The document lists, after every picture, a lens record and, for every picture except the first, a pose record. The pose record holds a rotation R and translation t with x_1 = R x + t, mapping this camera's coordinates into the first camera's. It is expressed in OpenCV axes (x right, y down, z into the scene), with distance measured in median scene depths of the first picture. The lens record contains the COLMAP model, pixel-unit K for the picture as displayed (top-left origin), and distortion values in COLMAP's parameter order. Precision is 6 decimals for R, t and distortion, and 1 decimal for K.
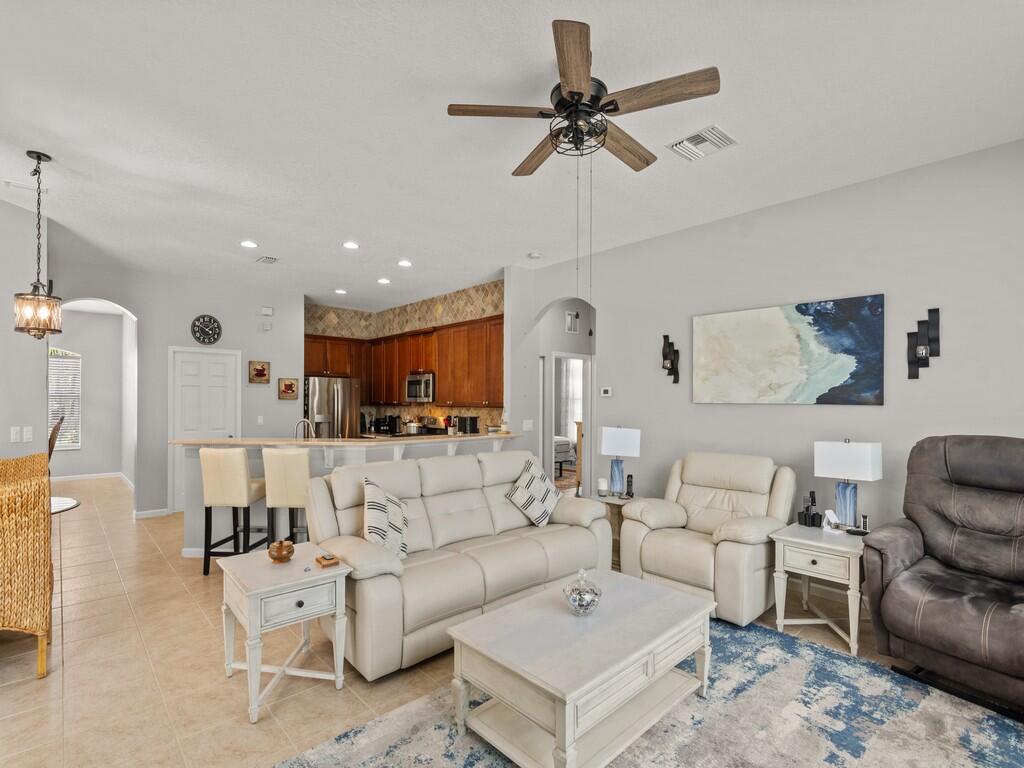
lens RADIAL K [[494.4, 0, 501.4], [0, 494.4, 394.4], [0, 0, 1]] dist [-0.010553, -0.000736]
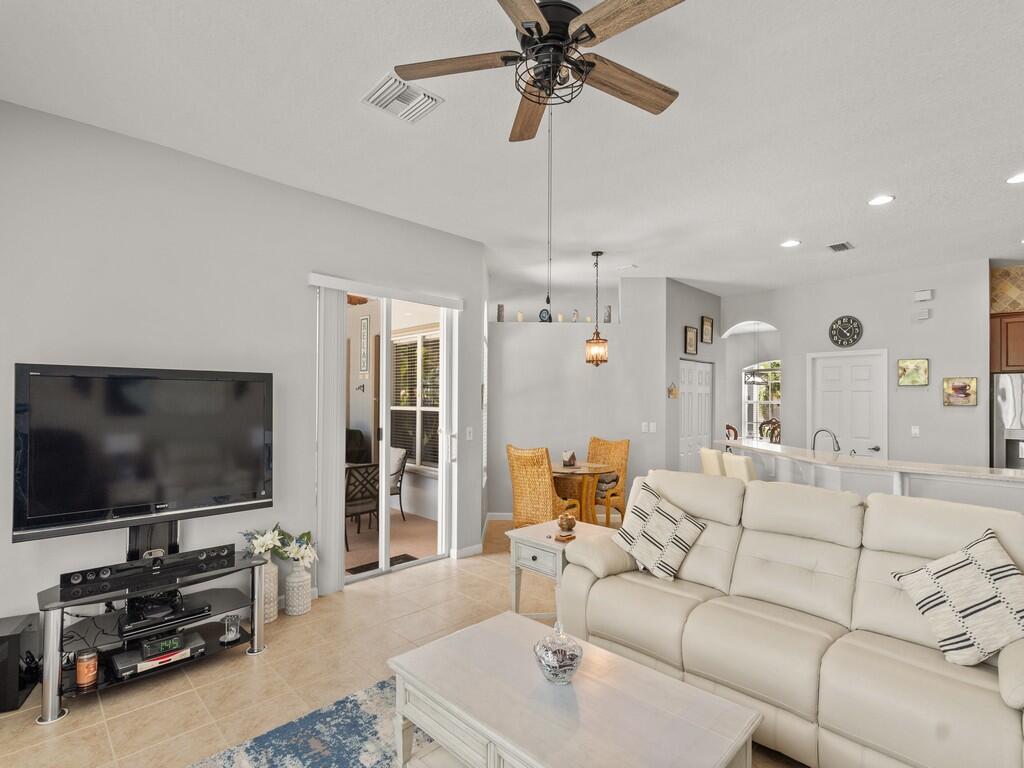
lens RADIAL K [[494.4, 0, 500.7], [0, 494.4, 392.4], [0, 0, 1]] dist [-0.010553, -0.000736]
pose [[0.036812, -0.017666, -0.999166, 0.552068], [0.004291, 0.999837, -0.017520, -0.000016], [0.999313, -0.003643, 0.036882, 0.510444]]
